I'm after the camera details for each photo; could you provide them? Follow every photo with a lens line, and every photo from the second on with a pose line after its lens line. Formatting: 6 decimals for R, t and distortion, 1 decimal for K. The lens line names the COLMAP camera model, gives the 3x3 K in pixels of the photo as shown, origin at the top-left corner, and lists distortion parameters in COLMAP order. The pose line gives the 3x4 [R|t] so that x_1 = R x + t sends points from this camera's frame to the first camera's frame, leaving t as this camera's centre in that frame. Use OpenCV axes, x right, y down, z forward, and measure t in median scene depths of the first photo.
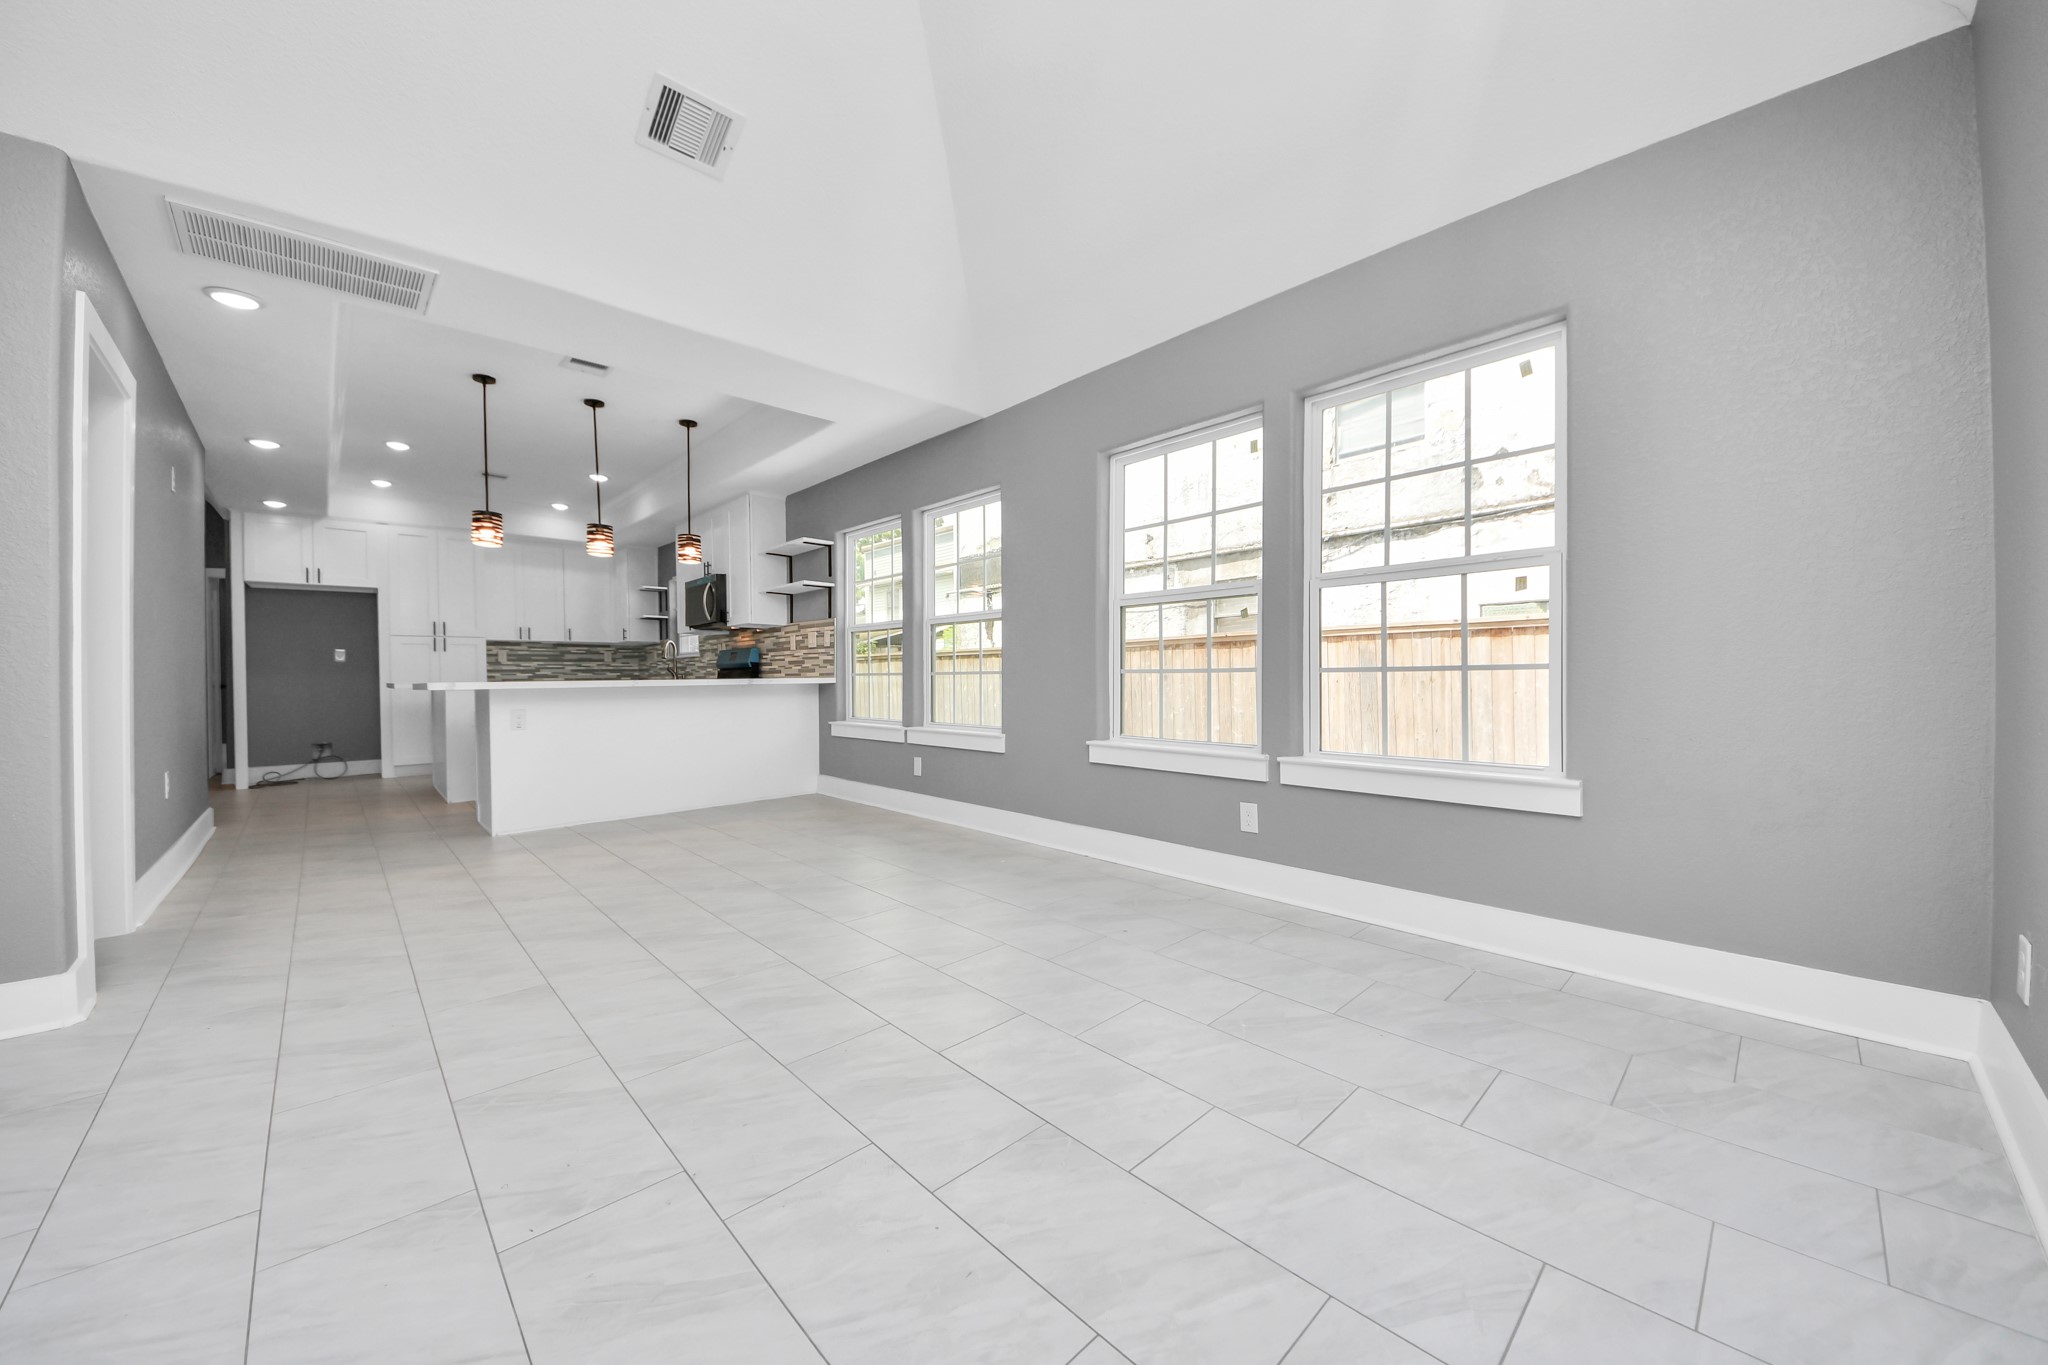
lens RADIAL K [[735.5, 0, 1015.4], [0, 735.5, 687.3], [0, 0, 1]] dist [0.007976, -0.005659]
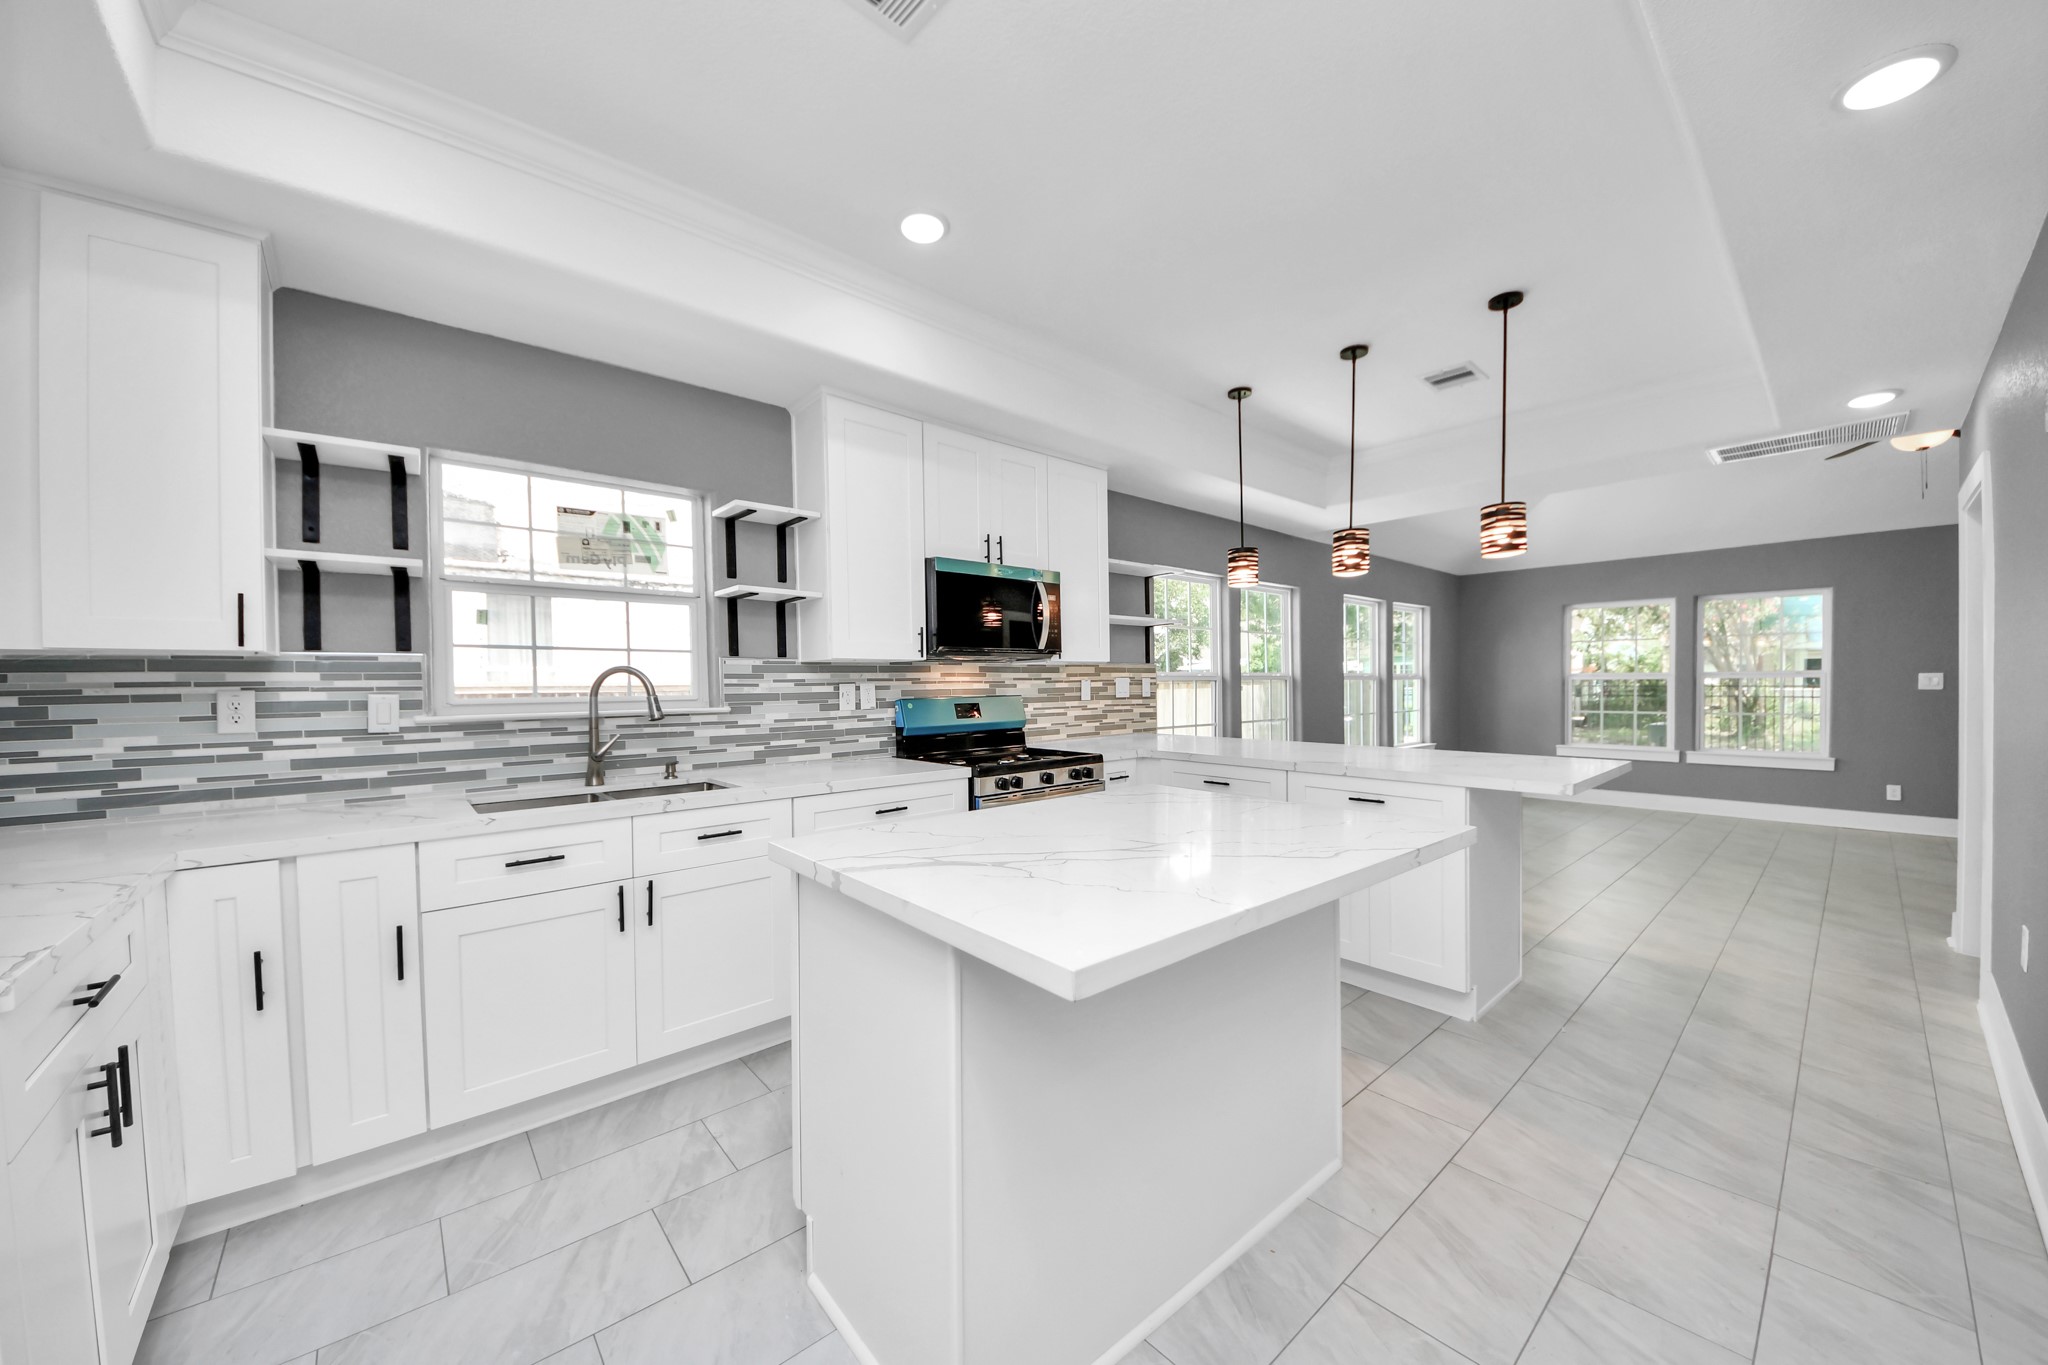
lens RADIAL K [[735.5, 0, 1027.4], [0, 735.5, 695.6], [0, 0, 1]] dist [0.007976, -0.005659]
pose [[0.030498, -0.005015, 0.999522, -0.904554], [0.027128, 0.999623, 0.004187, -0.053049], [-0.999167, 0.026987, 0.030623, 0.917956]]
